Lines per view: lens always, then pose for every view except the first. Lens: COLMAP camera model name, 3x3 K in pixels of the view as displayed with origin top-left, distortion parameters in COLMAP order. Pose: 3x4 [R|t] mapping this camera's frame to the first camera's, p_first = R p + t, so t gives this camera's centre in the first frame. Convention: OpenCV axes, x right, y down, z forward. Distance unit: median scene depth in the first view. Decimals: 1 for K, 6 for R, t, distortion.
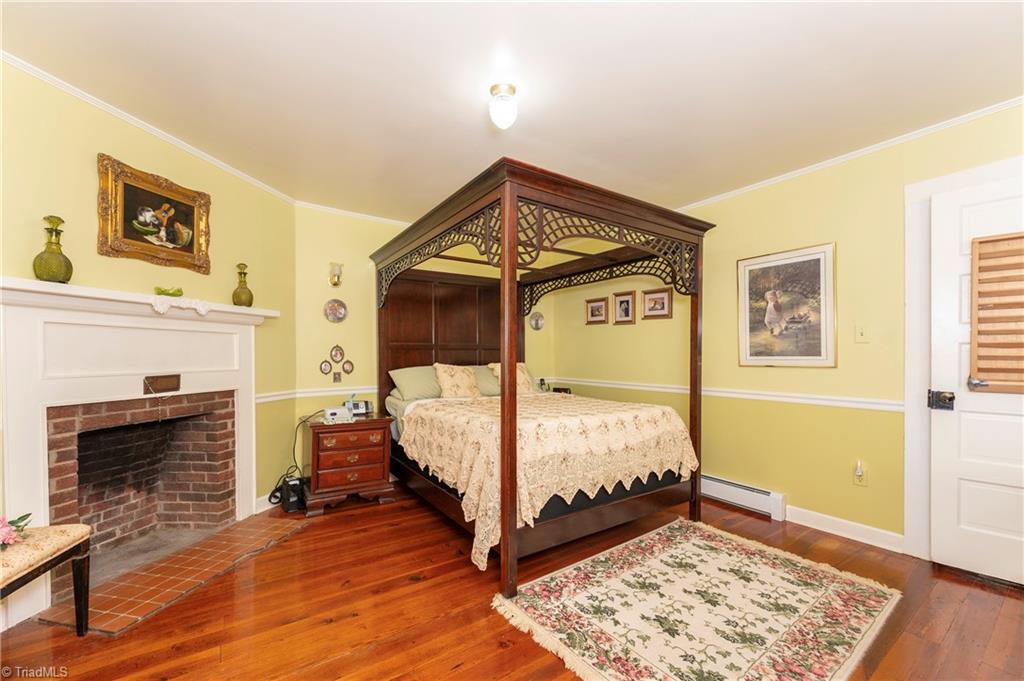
lens RADIAL K [[402.5, 0, 513.0], [0, 402.5, 349.0], [0, 0, 1]] dist [0.001068, -0.000415]
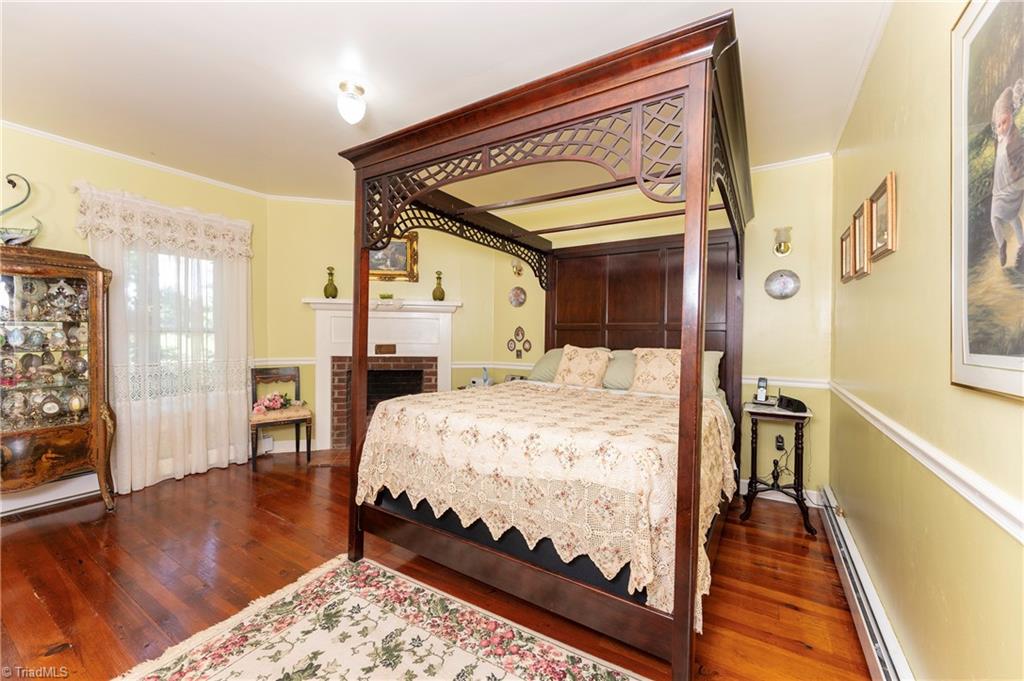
lens RADIAL K [[402.5, 0, 515.6], [0, 402.5, 335.2], [0, 0, 1]] dist [0.001068, -0.000415]
pose [[0.409400, 0.011257, -0.912286, 0.925656], [-0.002323, 0.999934, 0.011296, 0.004160], [0.912352, -0.002505, 0.409399, 0.777510]]
